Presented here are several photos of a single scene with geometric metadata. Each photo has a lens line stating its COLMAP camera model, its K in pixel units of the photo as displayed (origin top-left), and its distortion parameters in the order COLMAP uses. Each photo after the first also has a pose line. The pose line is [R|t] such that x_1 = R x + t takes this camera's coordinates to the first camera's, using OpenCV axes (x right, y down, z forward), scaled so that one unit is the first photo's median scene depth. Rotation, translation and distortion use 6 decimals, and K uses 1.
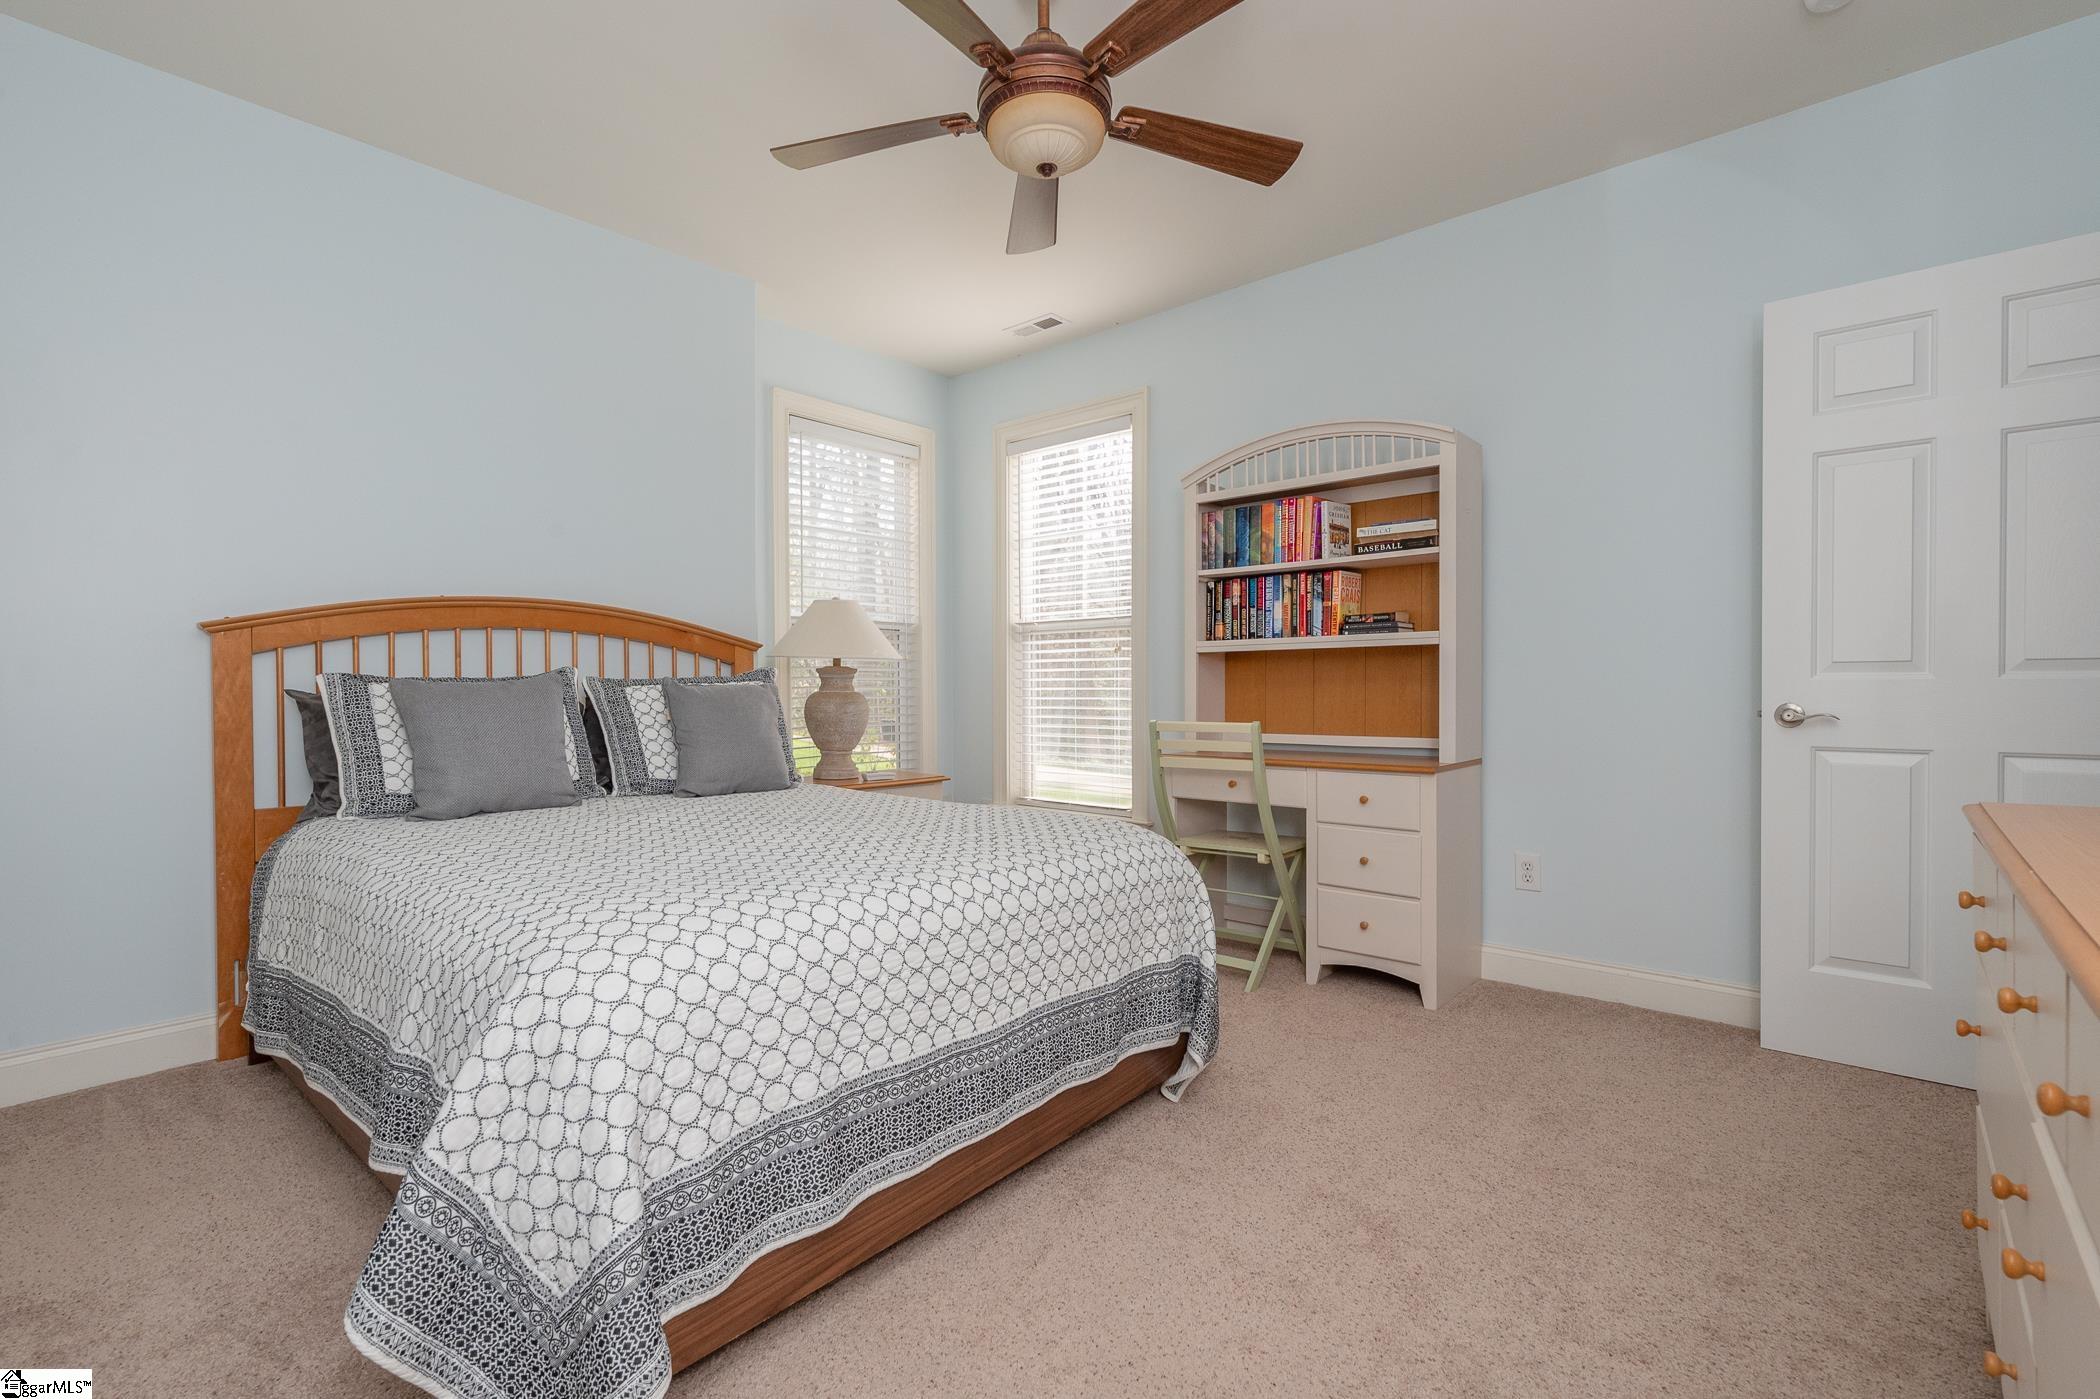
lens RADIAL K [[944.3, 0, 1057.4], [0, 944.3, 694.4], [0, 0, 1]] dist [0.016655, 0.000335]
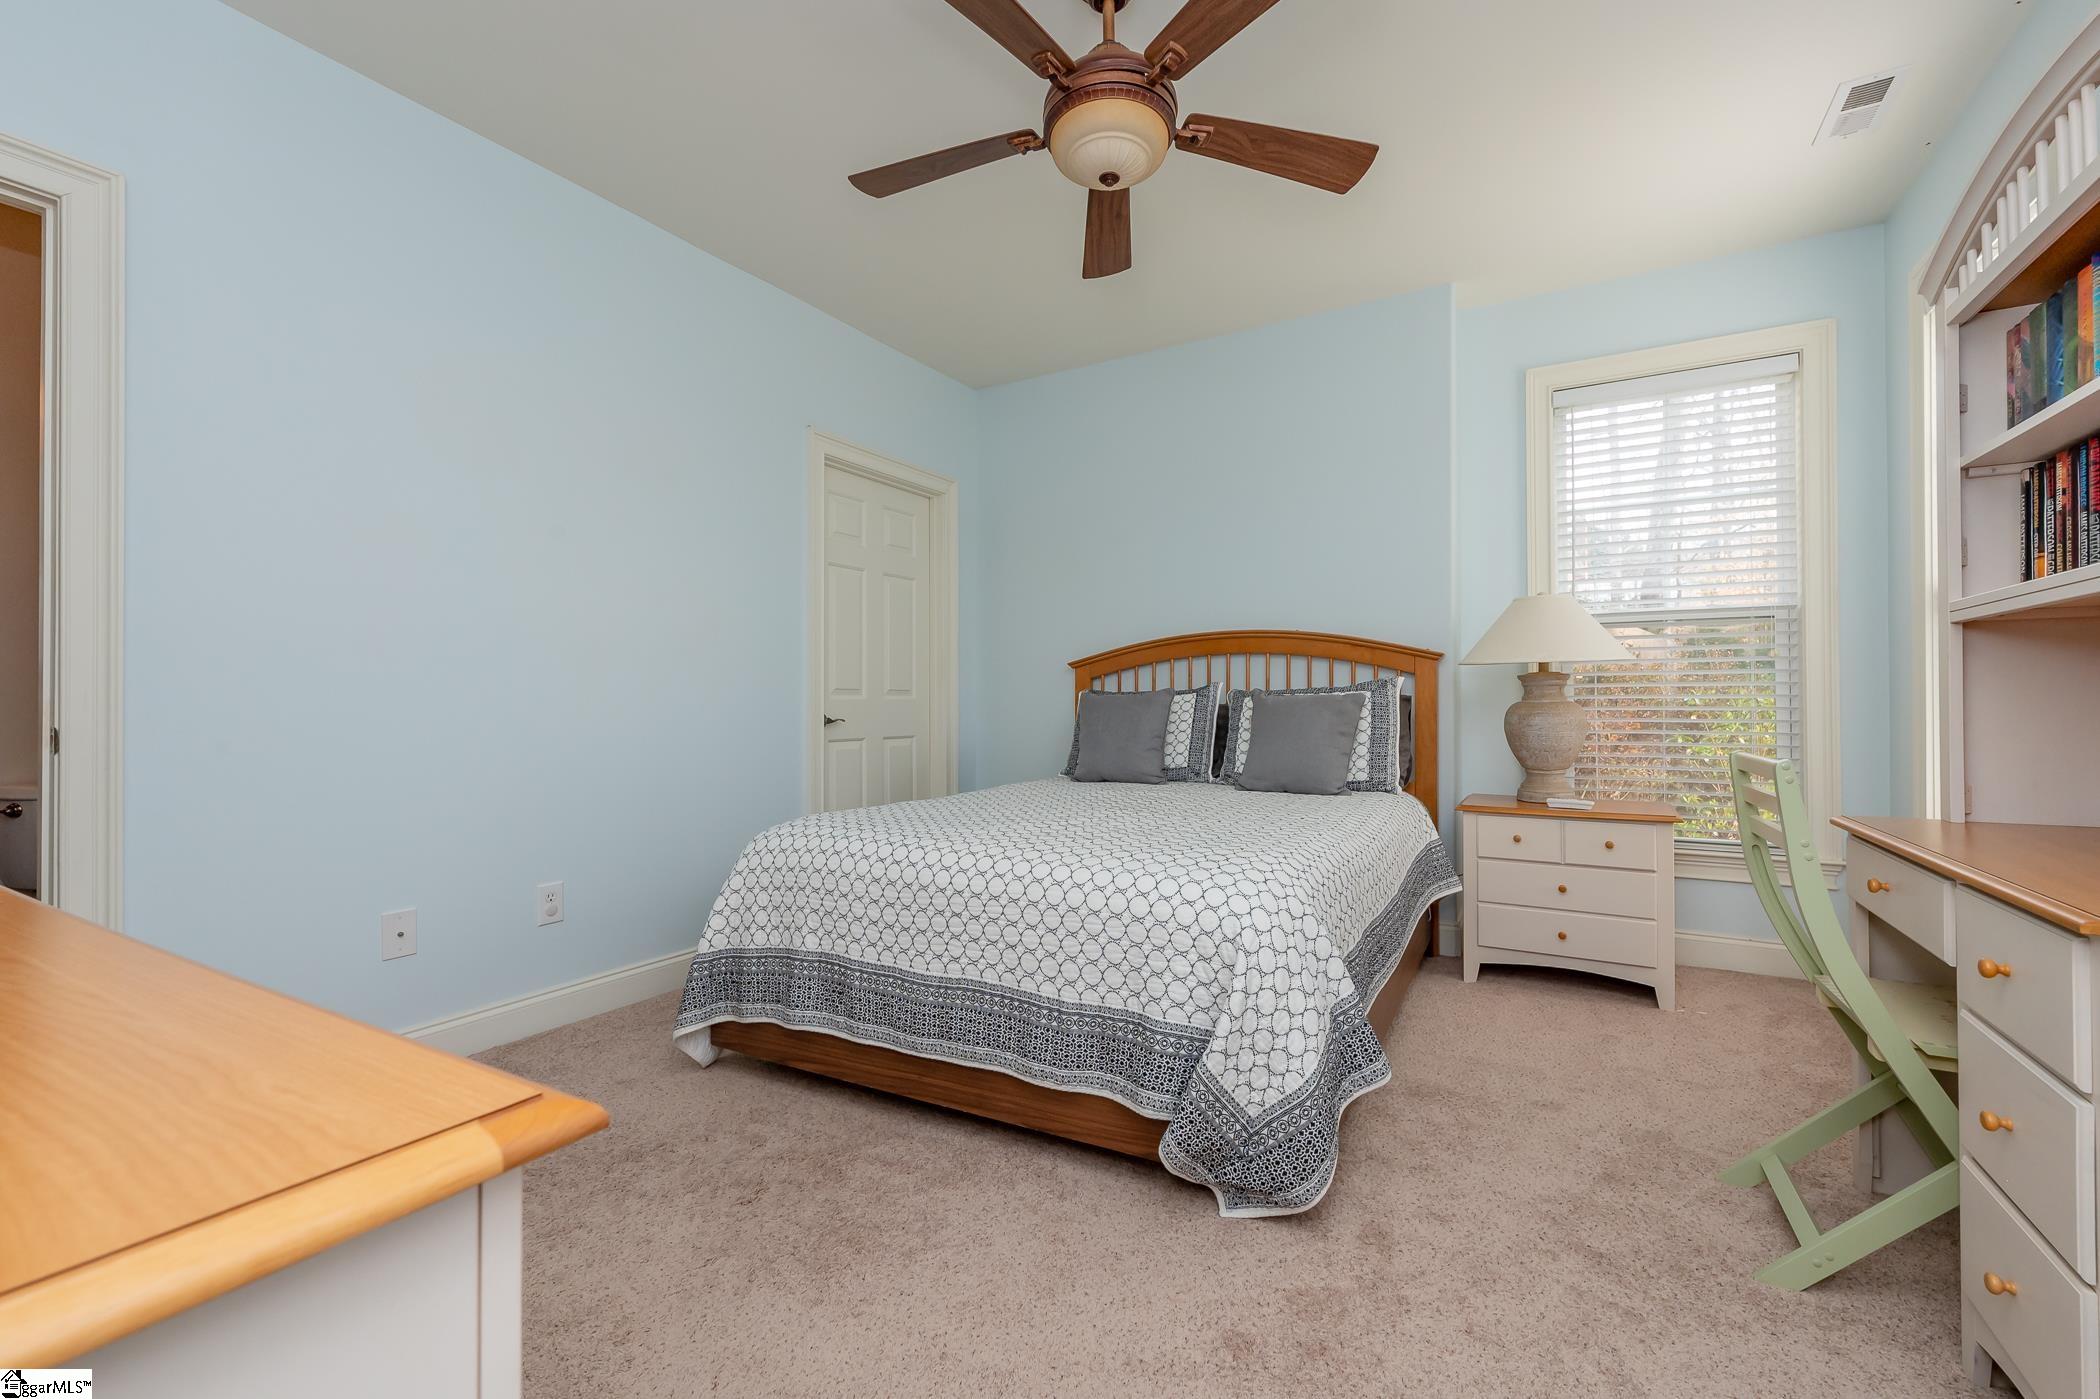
lens RADIAL K [[873.8, 0, 1063.0], [0, 873.8, 700.4], [0, 0, 1]] dist [0.001068, 0.000129]
pose [[0.197958, -0.001727, -0.980209, 0.623621], [-0.005785, 0.999979, -0.002930, 0.001460], [0.980193, 0.006251, 0.197944, 0.551478]]
